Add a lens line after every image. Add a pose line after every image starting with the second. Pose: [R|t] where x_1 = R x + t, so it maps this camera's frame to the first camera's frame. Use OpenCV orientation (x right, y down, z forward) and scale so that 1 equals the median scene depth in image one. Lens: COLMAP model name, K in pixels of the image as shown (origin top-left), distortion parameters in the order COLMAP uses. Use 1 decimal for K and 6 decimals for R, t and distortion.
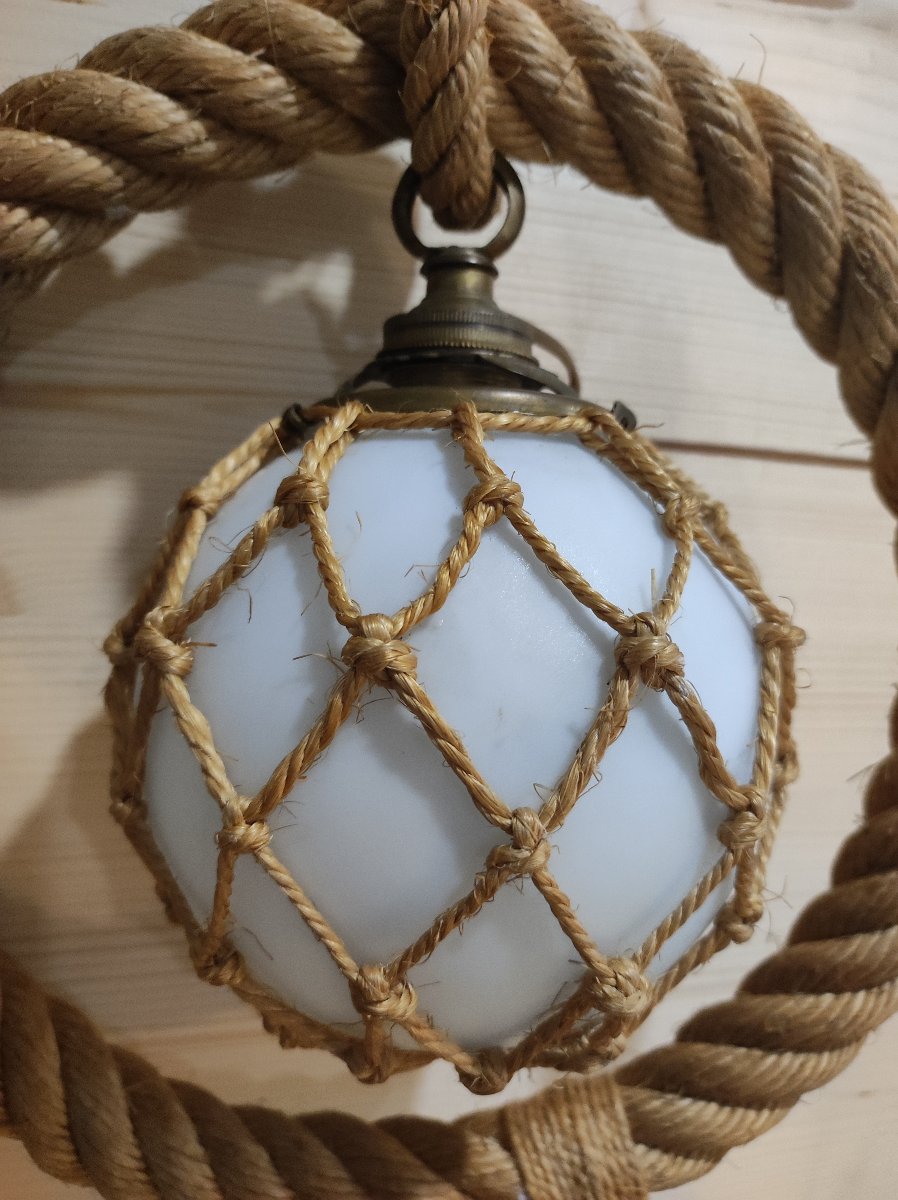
lens RADIAL K [[880.1, 0, 449.0], [0, 880.1, 600.0], [0, 0, 1]] dist [-0.031705, 0.000016]
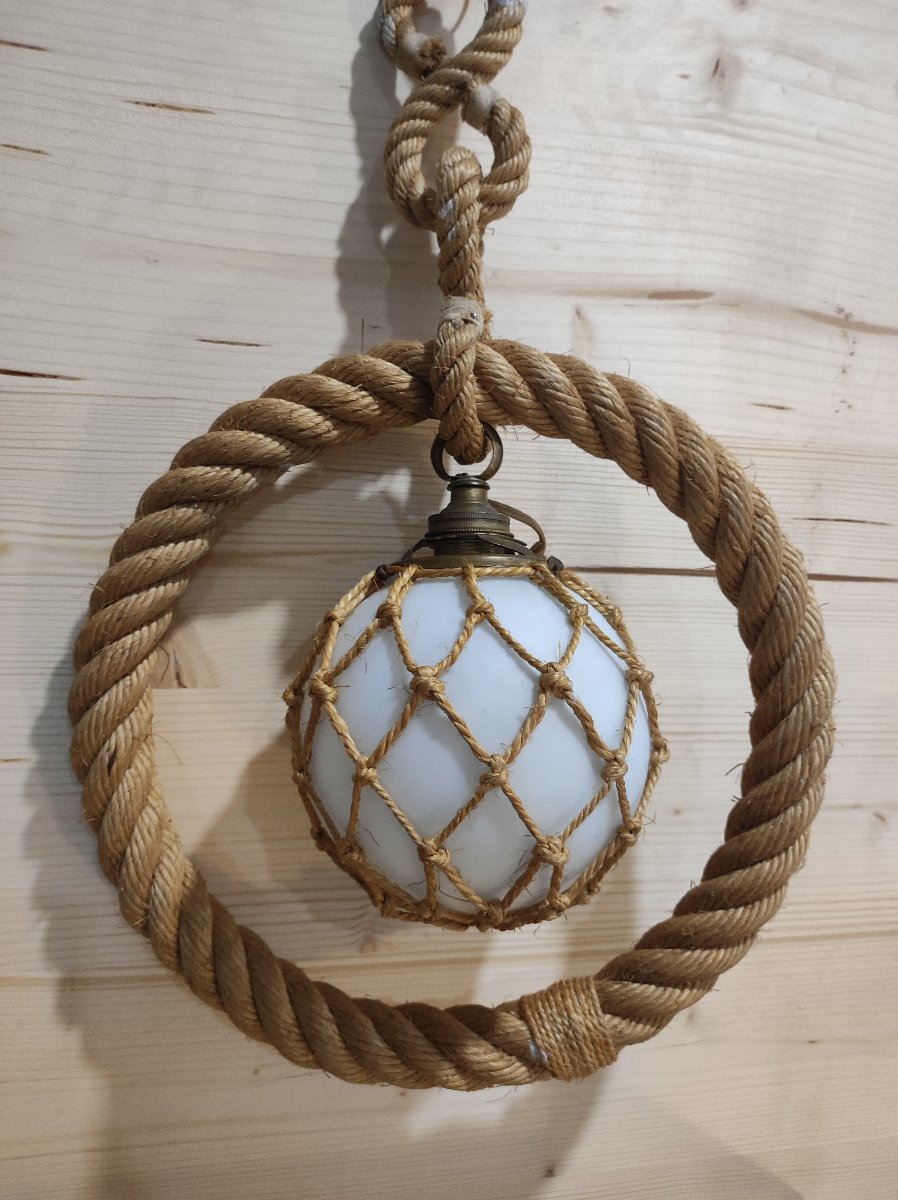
lens RADIAL K [[922.2, 0, 449.7], [0, 922.2, 620.3], [0, 0, 1]] dist [-0.009580, -0.003429]
pose [[0.996251, -0.037907, -0.077767, 0.122319], [0.030293, 0.994839, -0.096841, 0.096678], [0.081036, 0.094122, 0.992257, -0.973119]]
